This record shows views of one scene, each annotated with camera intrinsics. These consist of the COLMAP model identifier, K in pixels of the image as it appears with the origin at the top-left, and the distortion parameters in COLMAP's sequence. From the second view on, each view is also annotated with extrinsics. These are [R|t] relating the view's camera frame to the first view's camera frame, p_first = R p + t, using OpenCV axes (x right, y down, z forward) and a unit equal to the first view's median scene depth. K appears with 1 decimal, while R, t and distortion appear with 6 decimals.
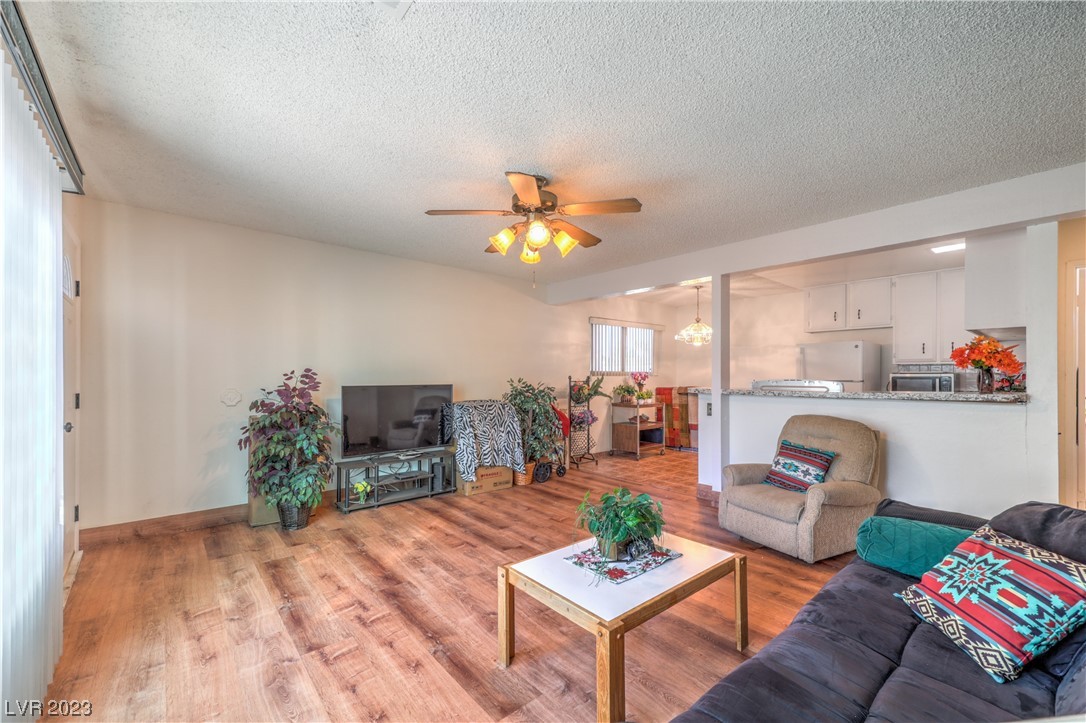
lens RADIAL K [[442.3, 0, 540.3], [0, 442.3, 373.8], [0, 0, 1]] dist [-0.001199, -0.000192]
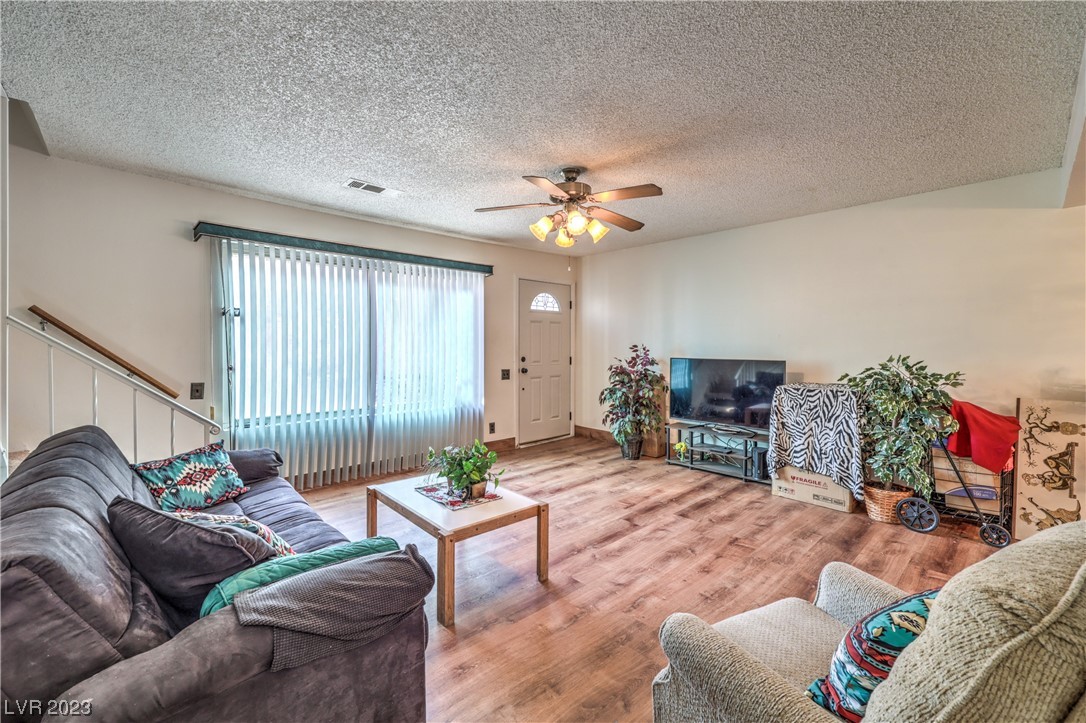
lens RADIAL K [[445.8, 0, 538.5], [0, 445.8, 350.3], [0, 0, 1]] dist [0.001123, 0.000103]
pose [[0.033883, 0.013142, -0.999339, 0.767005], [0.000236, 0.999913, 0.013158, -0.008455], [0.999426, -0.000681, 0.033877, 0.617735]]
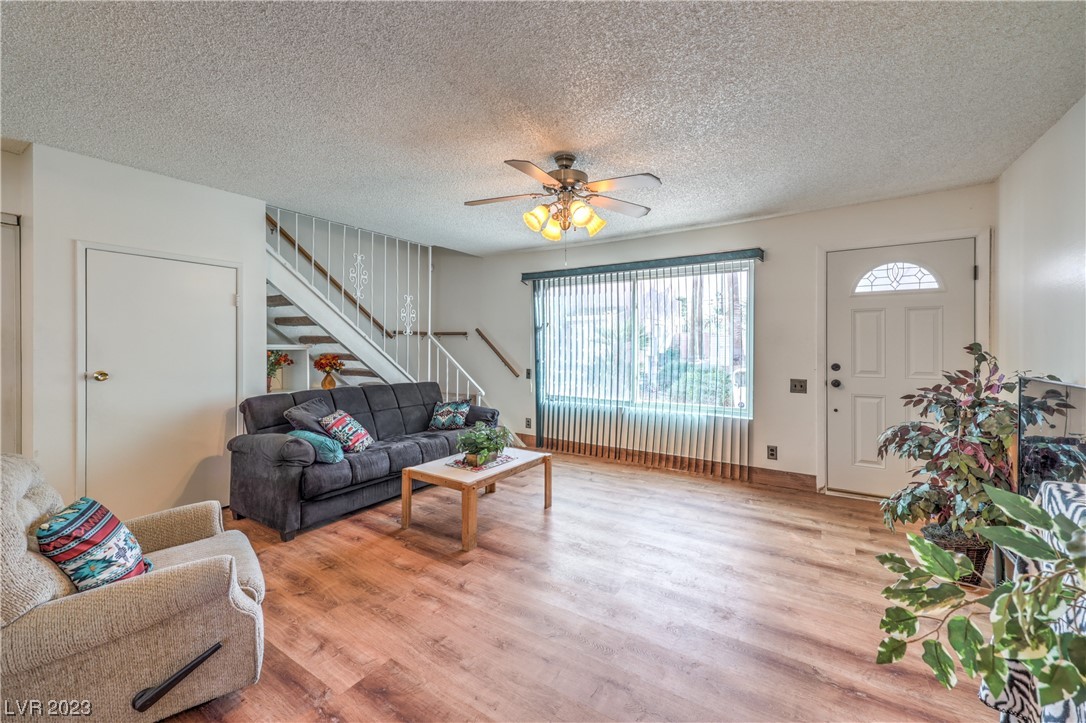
lens RADIAL K [[430.9, 0, 543.6], [0, 430.9, 342.0], [0, 0, 1]] dist [0.002059, 0.000092]
pose [[-0.958209, -0.002714, -0.286058, 0.222146], [0.000264, 0.999946, -0.010372, -0.006163], [0.286071, -0.010014, -0.958156, 1.353474]]
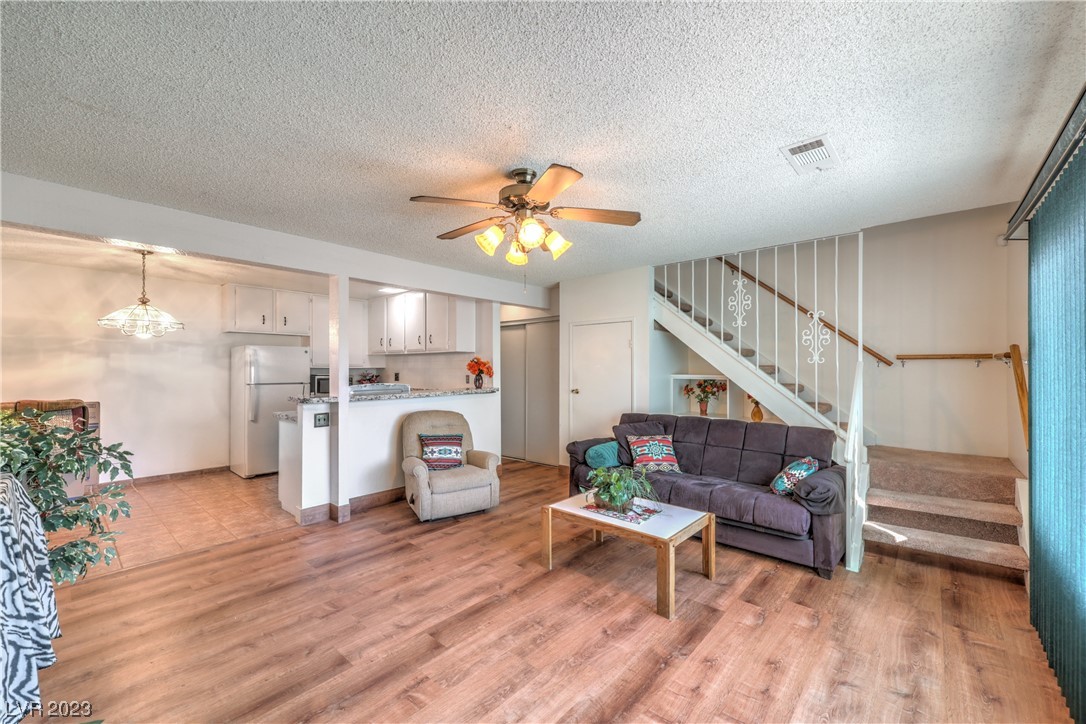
lens RADIAL K [[440.3, 0, 543.0], [0, 440.3, 362.0], [0, 0, 1]] dist [0.002795, 0.000325]
pose [[-0.144590, 0.014047, 0.989392, -0.638029], [-0.000770, 0.999897, -0.014309, -0.028041], [-0.989491, -0.002831, -0.144565, 0.764641]]
